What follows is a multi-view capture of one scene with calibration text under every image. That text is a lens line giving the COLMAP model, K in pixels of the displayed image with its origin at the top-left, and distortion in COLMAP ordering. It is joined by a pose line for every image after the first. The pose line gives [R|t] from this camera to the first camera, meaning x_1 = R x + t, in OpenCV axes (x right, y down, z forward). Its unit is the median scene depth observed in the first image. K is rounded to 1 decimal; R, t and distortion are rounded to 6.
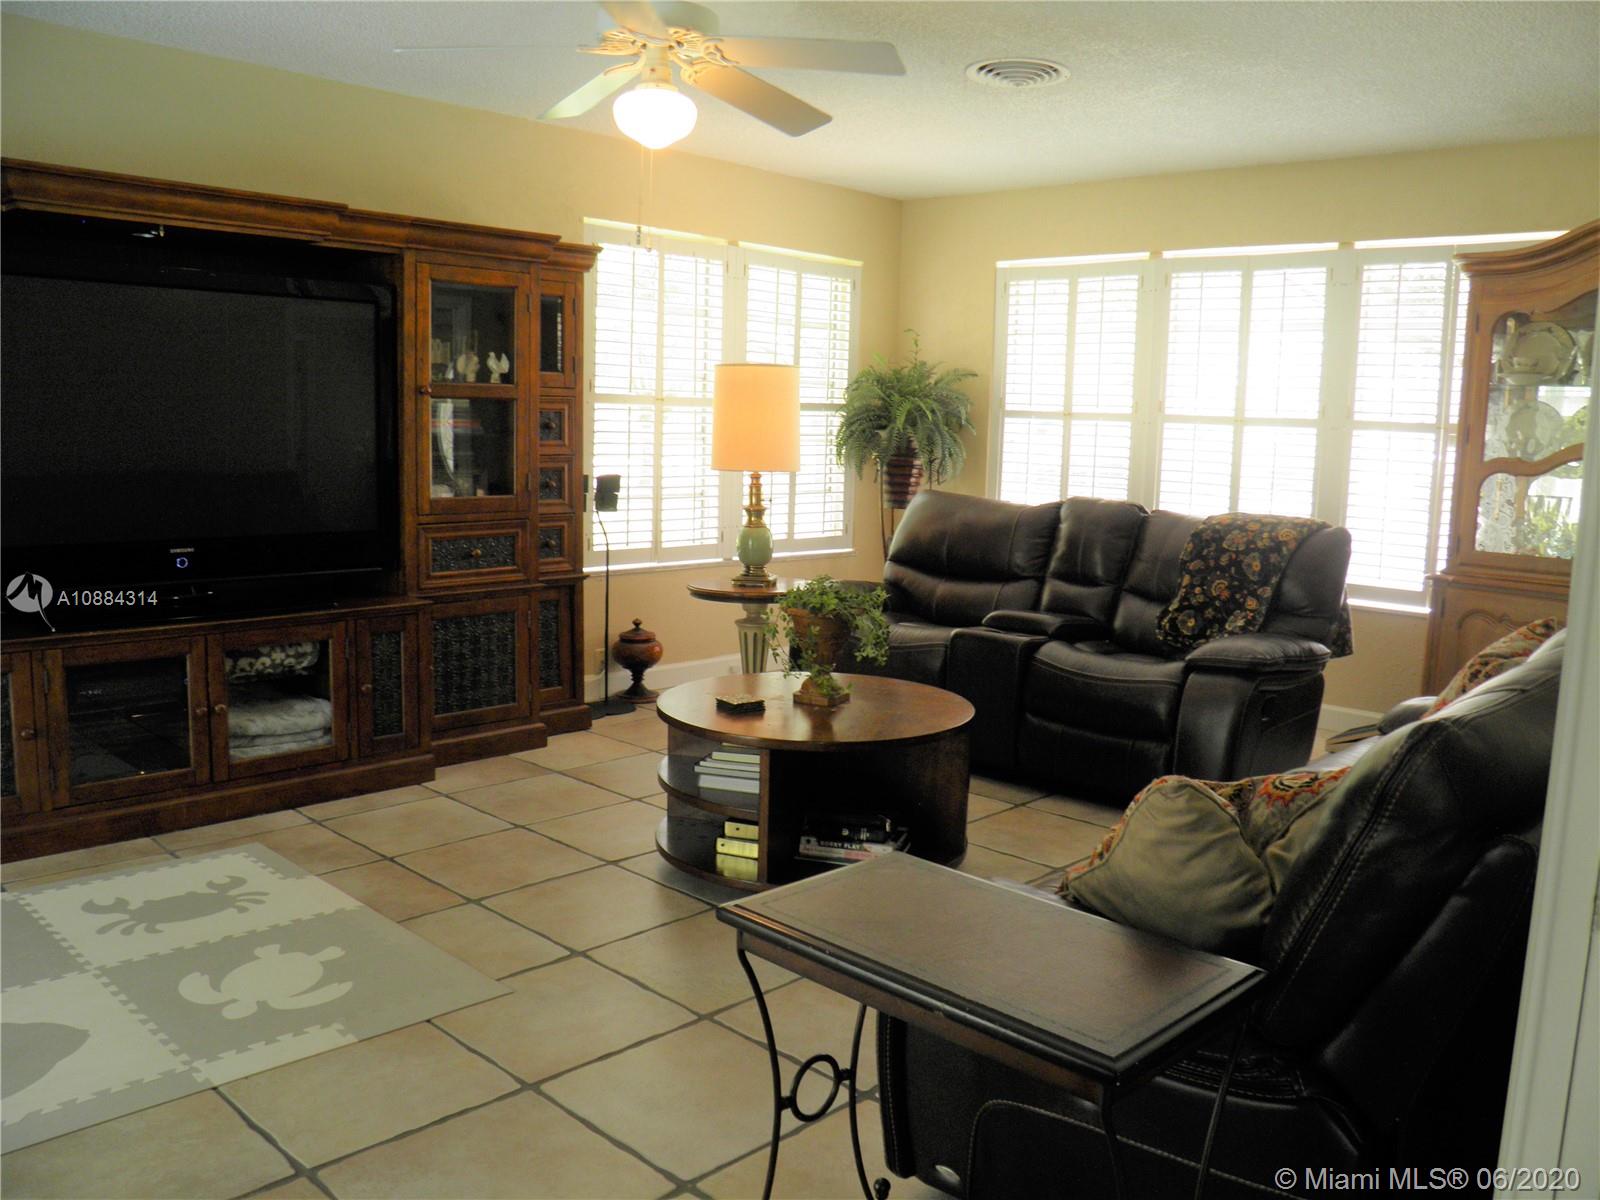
lens RADIAL K [[1323.0, 0, 828.0], [0, 1323.0, 604.9], [0, 0, 1]] dist [-0.153005, 0.116761]
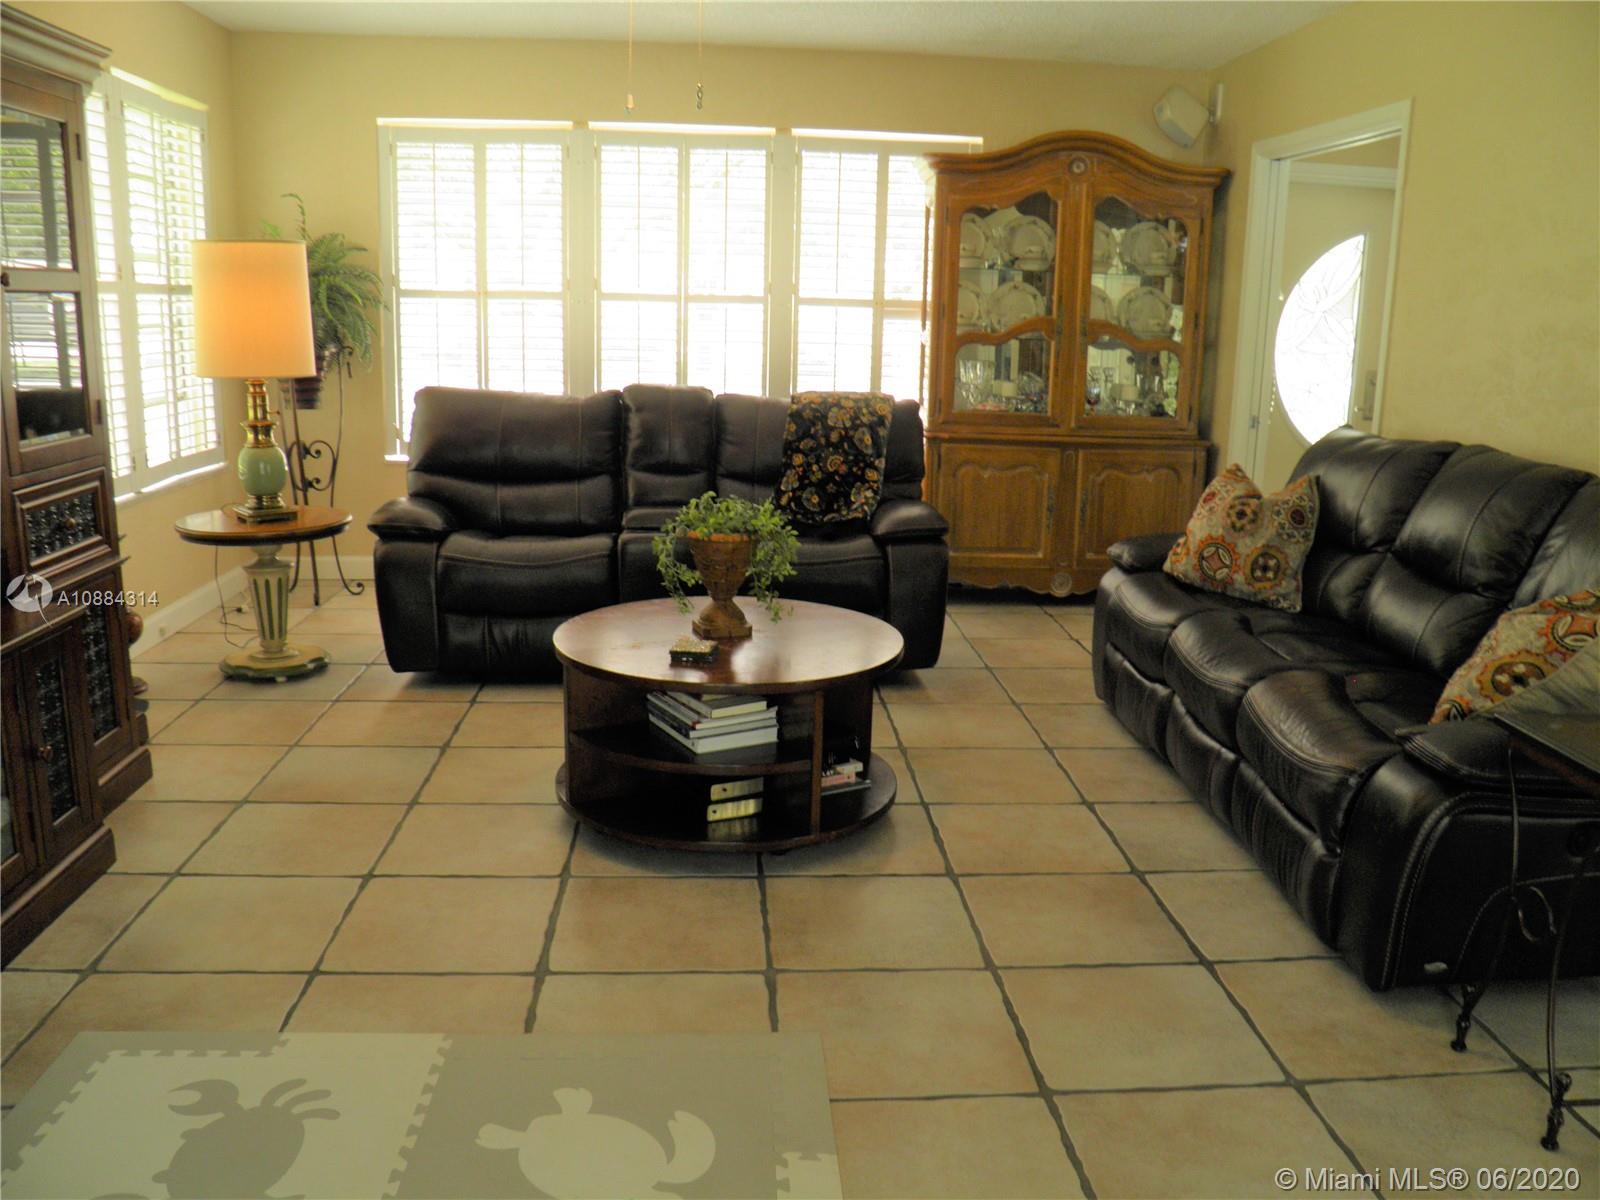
lens RADIAL K [[1323.0, 0, 828.0], [0, 1323.0, 604.9], [0, 0, 1]] dist [-0.153005, 0.116761]
pose [[0.673228, -0.173739, 0.718734, -0.487103], [0.093576, 0.984208, 0.150261, -0.060684], [-0.733490, -0.033903, 0.678854, 0.266855]]
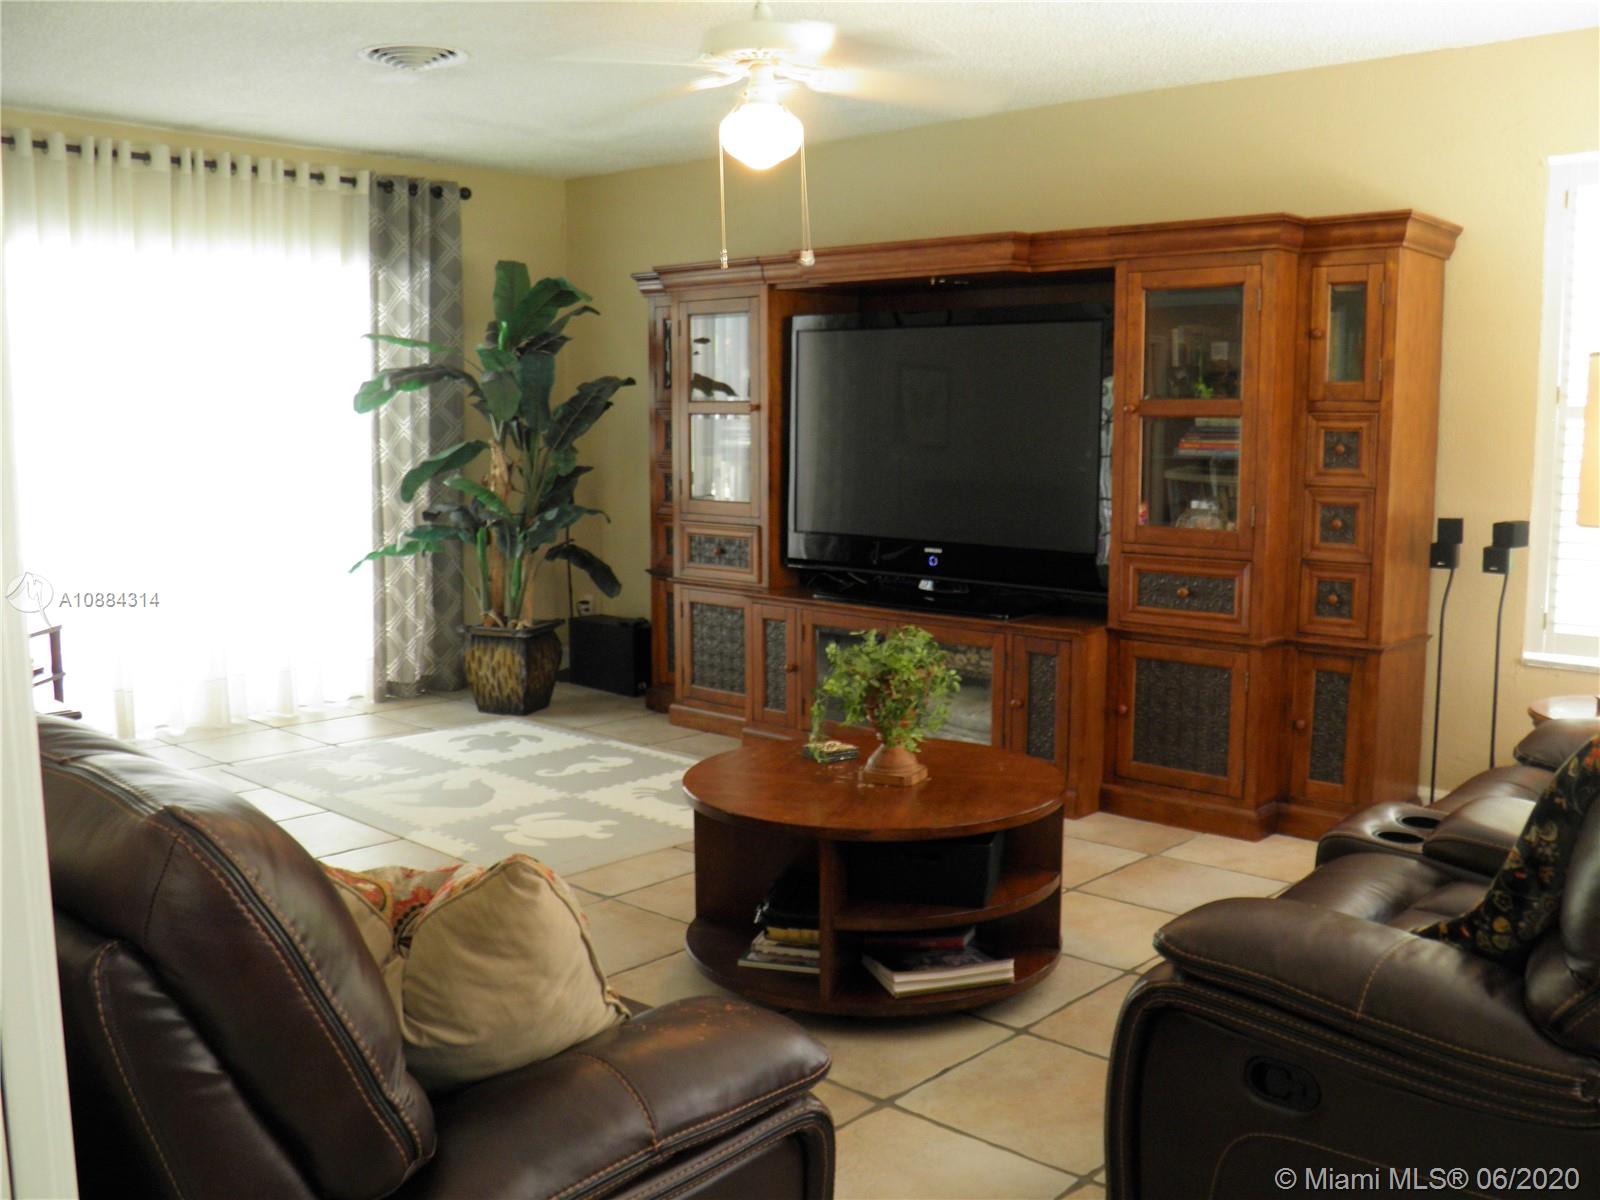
lens RADIAL K [[1492.7, 0, 824.4], [0, 1492.7, 606.2], [0, 0, 1]] dist [-0.141604, 0.108398]
pose [[0.015475, 0.097577, -0.995108, 0.721981], [-0.139985, 0.985636, 0.094472, -0.091023], [0.990033, 0.137839, 0.028912, 0.738777]]
